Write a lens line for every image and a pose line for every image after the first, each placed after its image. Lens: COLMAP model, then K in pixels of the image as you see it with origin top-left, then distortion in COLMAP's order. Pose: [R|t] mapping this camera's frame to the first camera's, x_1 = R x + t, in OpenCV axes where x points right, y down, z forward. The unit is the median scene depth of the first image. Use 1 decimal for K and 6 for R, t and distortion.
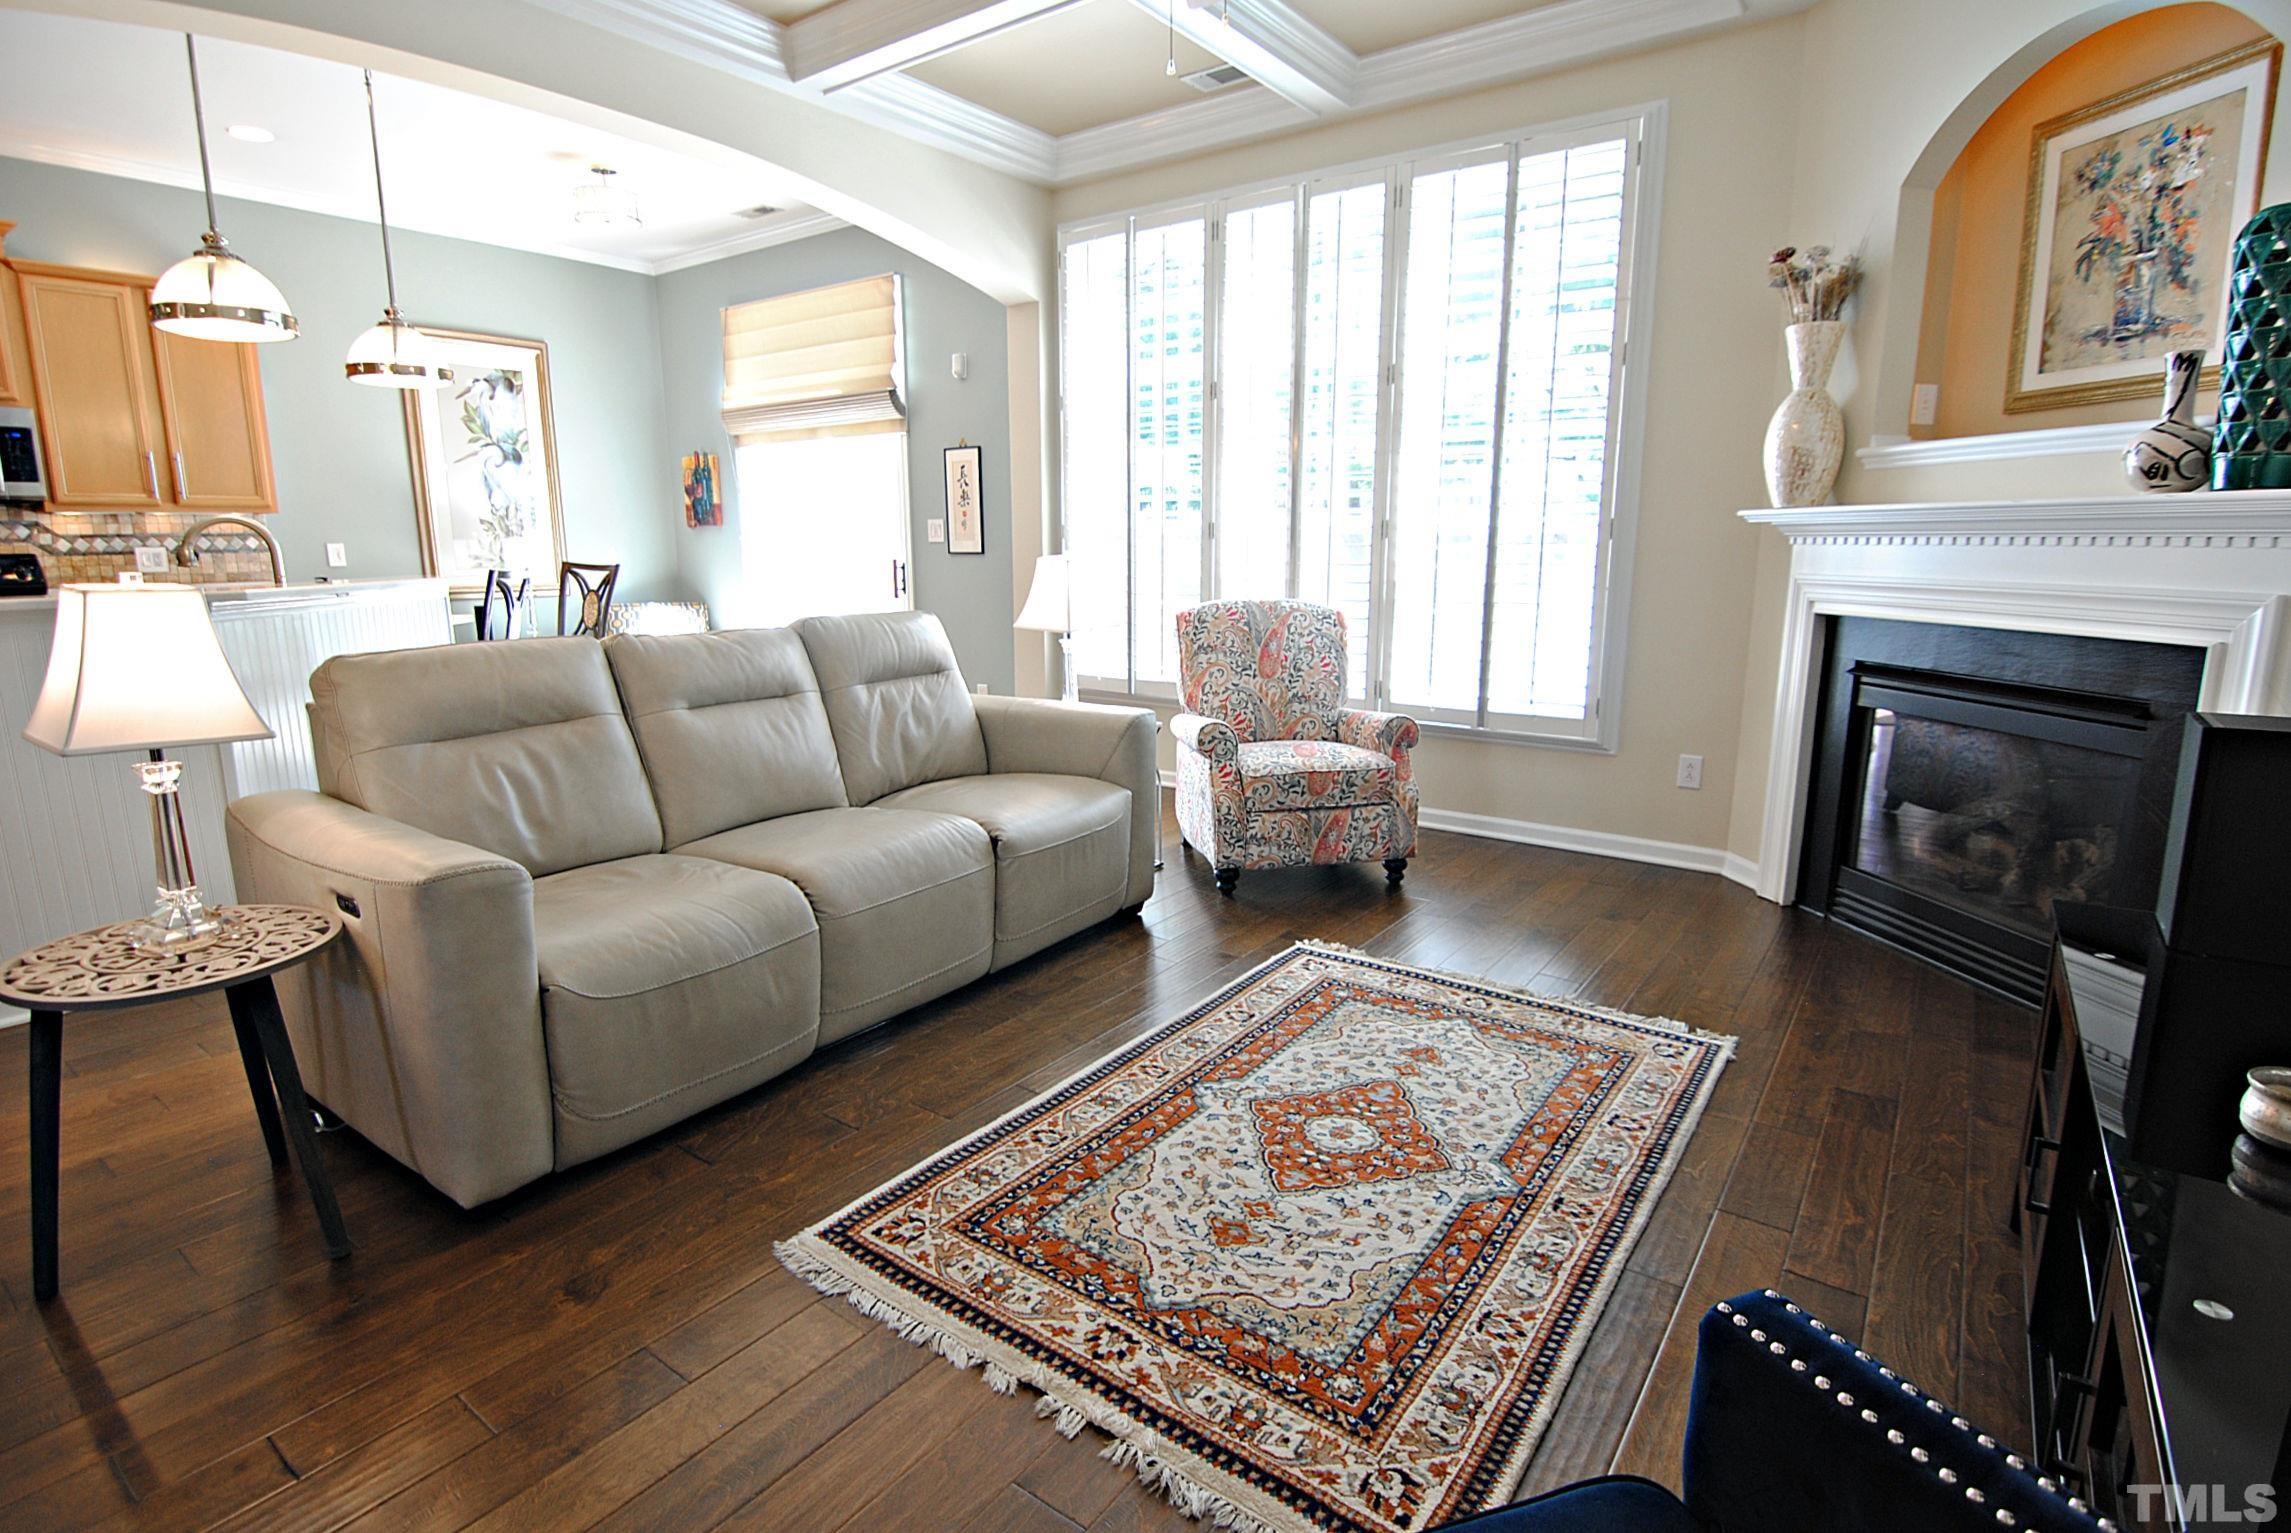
lens RADIAL K [[1121.6, 0, 1145.4], [0, 1121.6, 768.6], [0, 0, 1]] dist [0.000726, -0.014574]
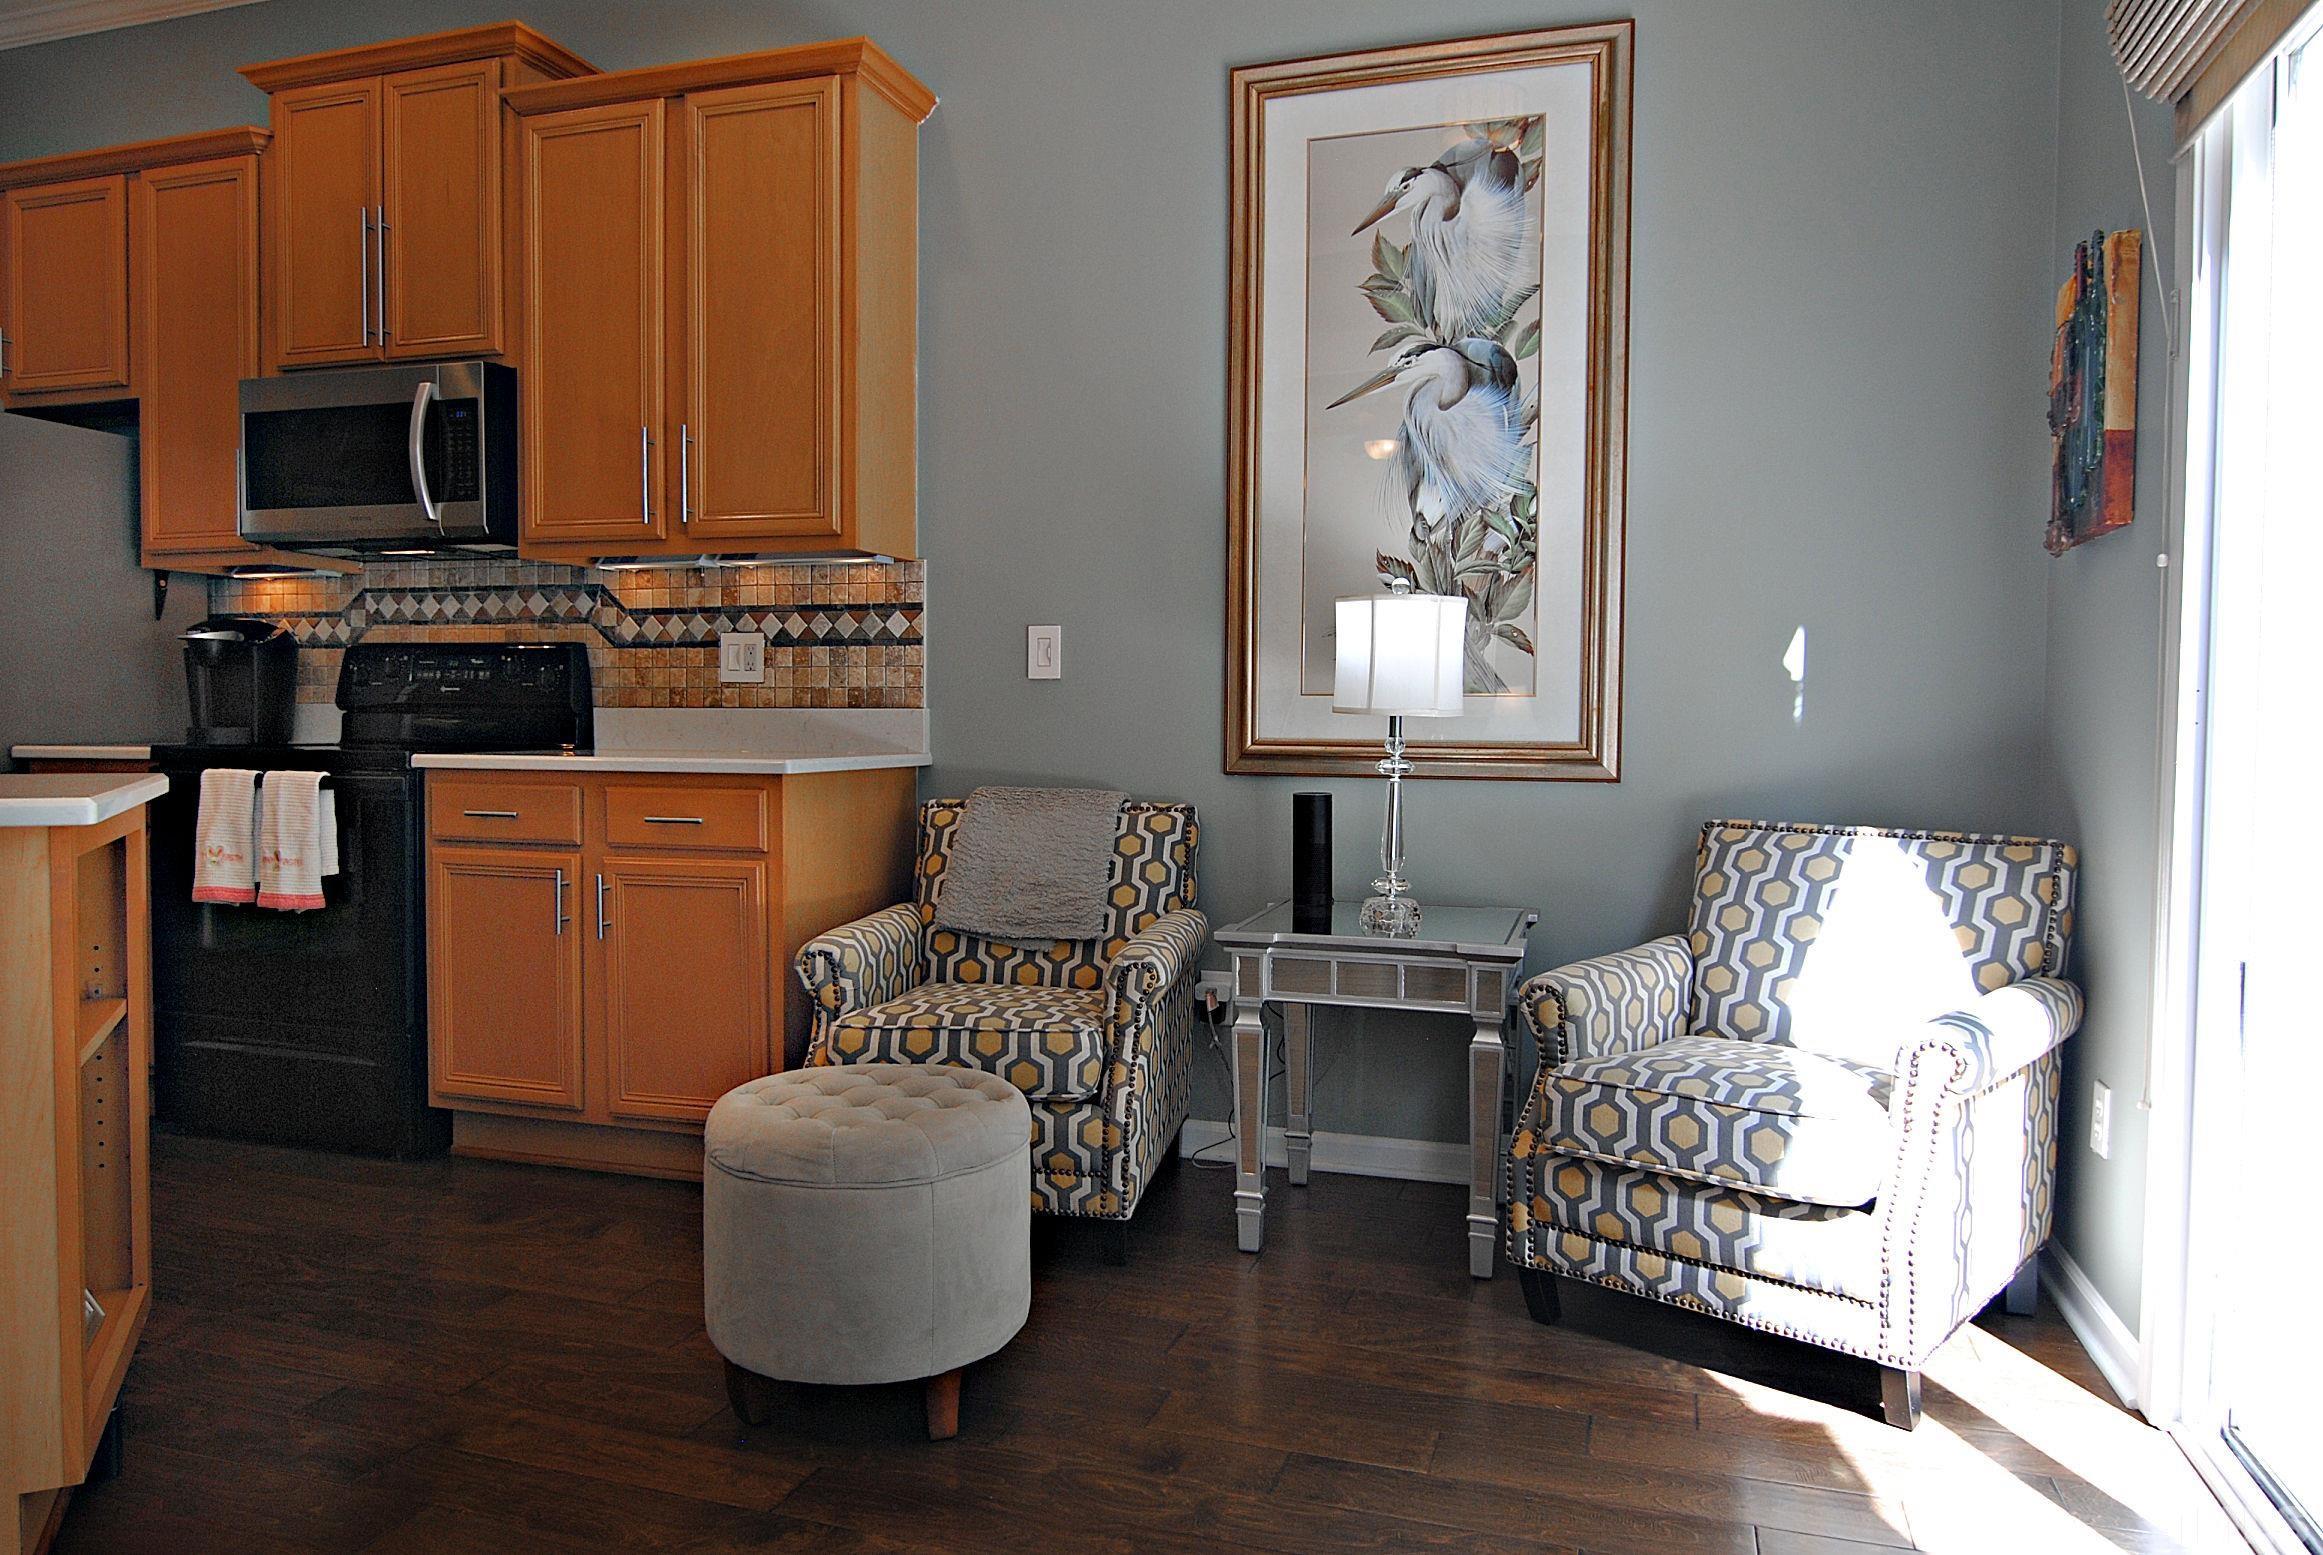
lens RADIAL K [[1545.9, 0, 1156.9], [0, 1545.9, 778.1], [0, 0, 1]] dist [-0.000208, -0.001431]
pose [[0.314814, 0.044994, -0.948086, -0.243467], [-0.195340, 0.980564, -0.018328, -0.218679], [0.928835, 0.190970, 0.317484, 1.326000]]
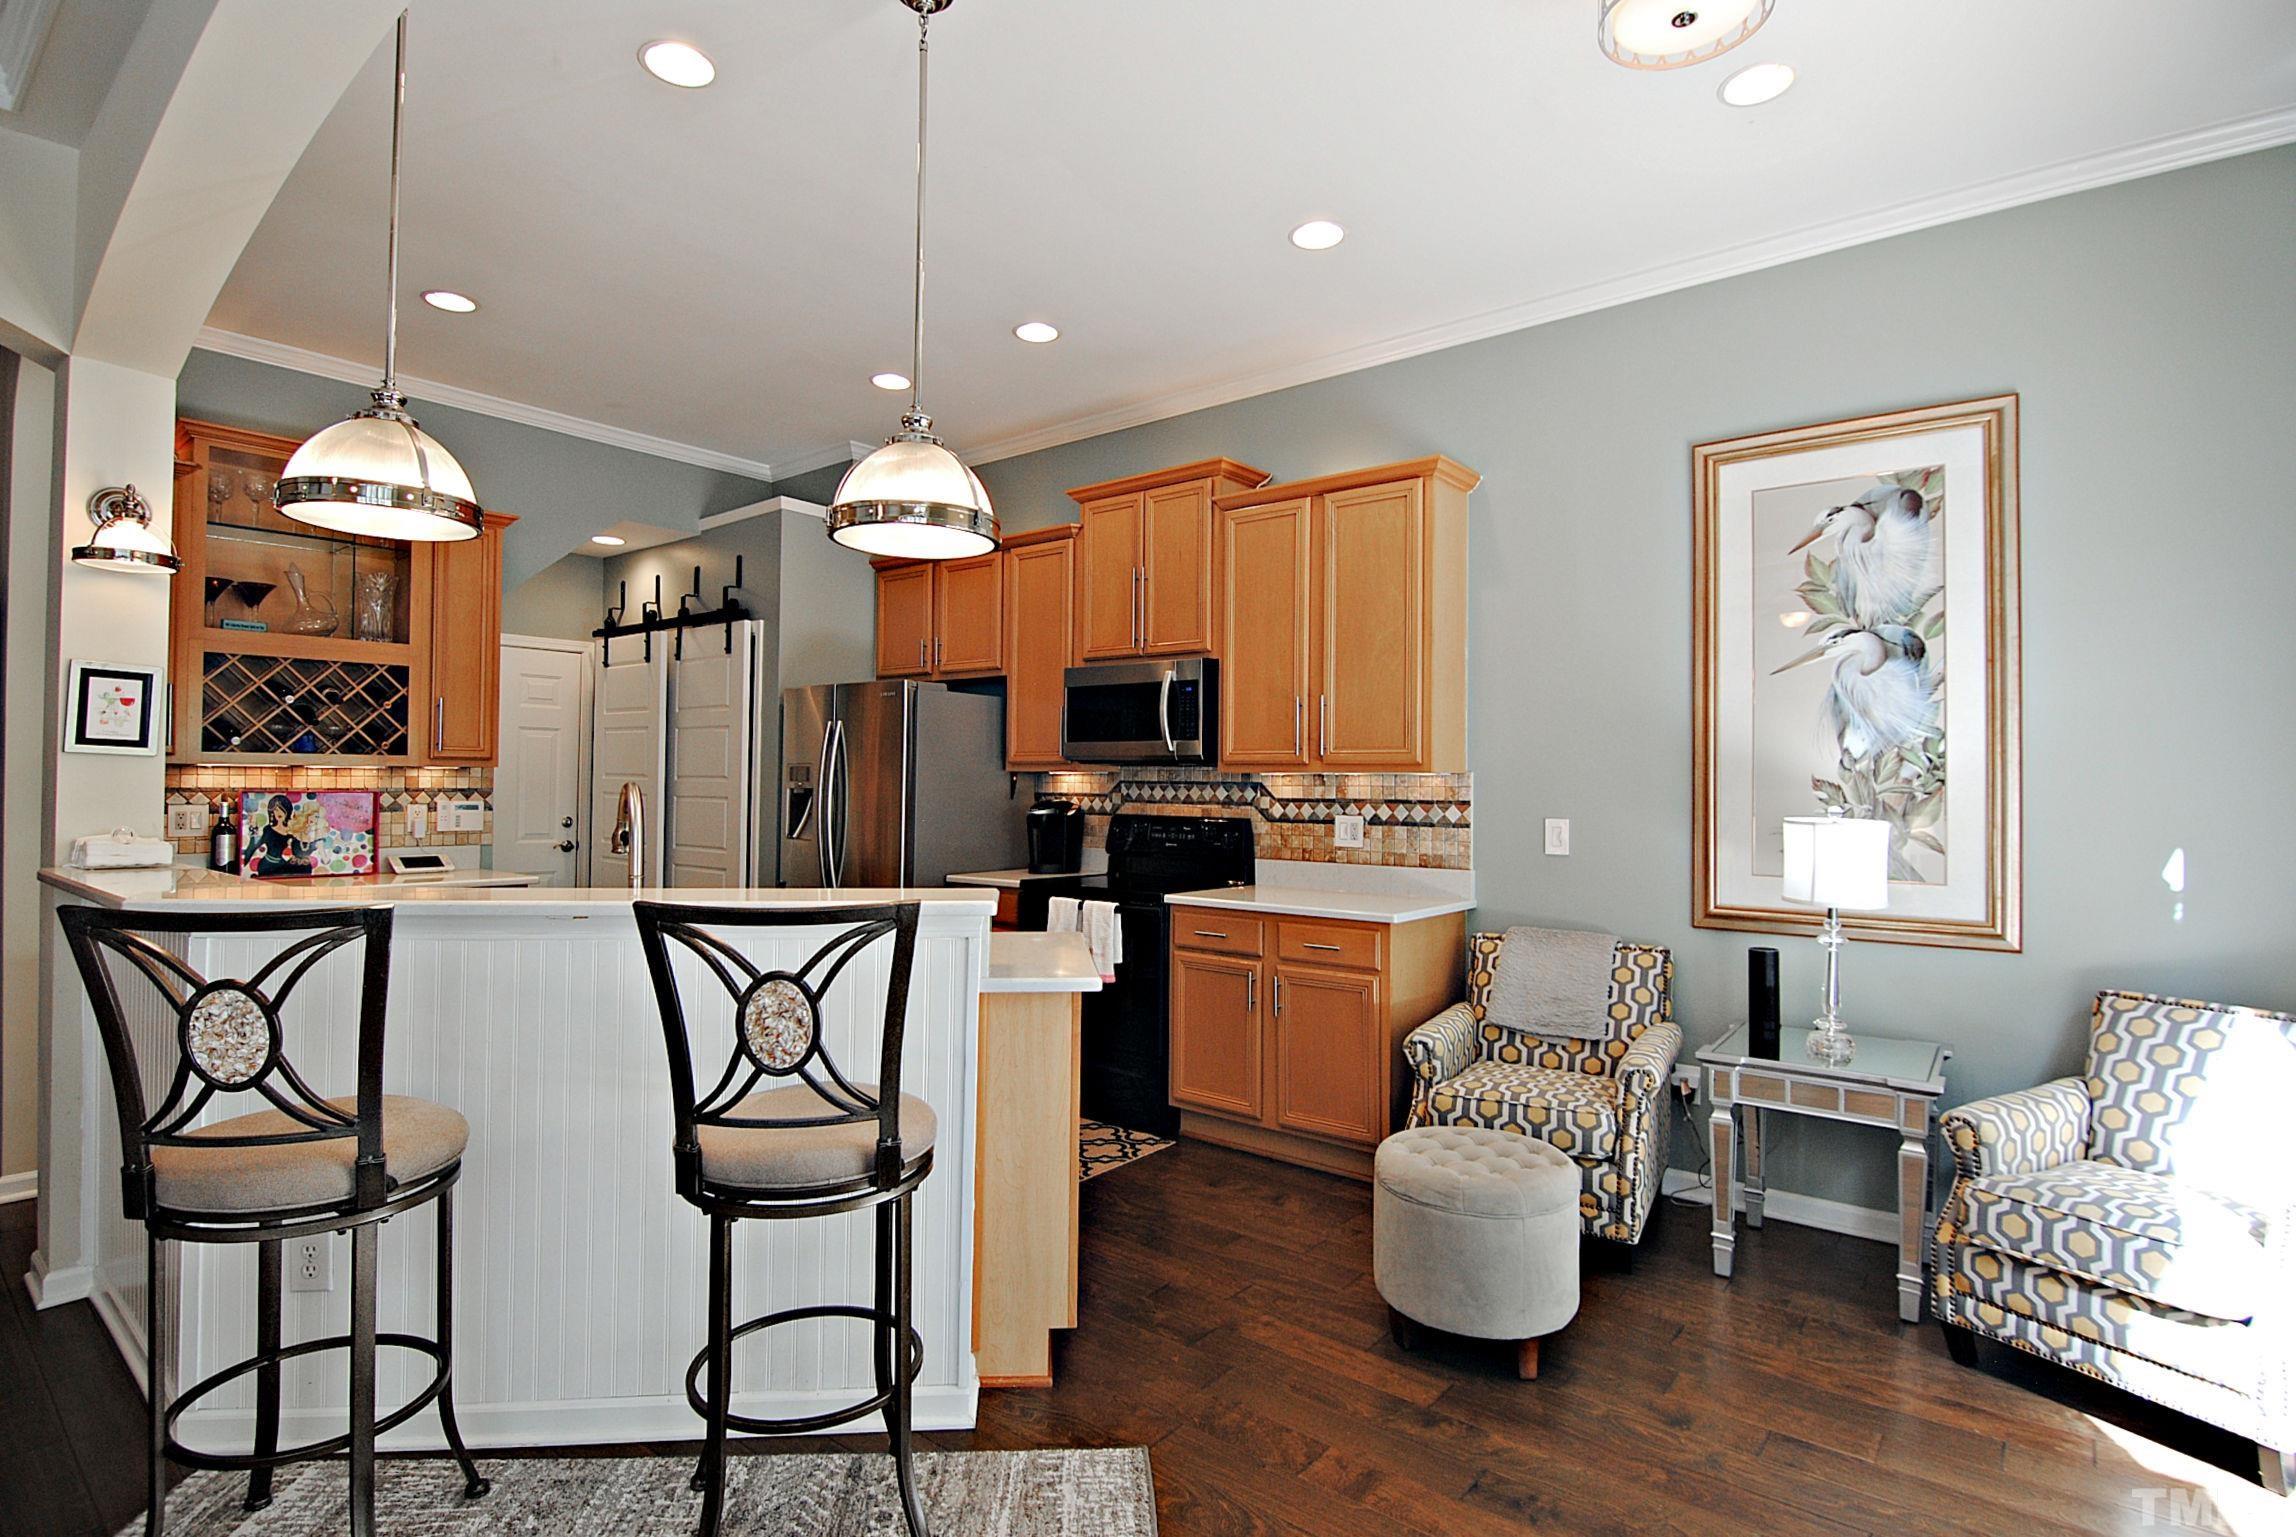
lens RADIAL K [[1129.4, 0, 1144.6], [0, 1129.4, 767.5], [0, 0, 1]] dist [-0.008125, -0.008515]
pose [[-0.050289, -0.010941, -0.998675, -0.125342], [-0.204920, 0.978779, -0.000404, -0.278537], [0.977486, 0.204628, -0.051464, 1.226444]]
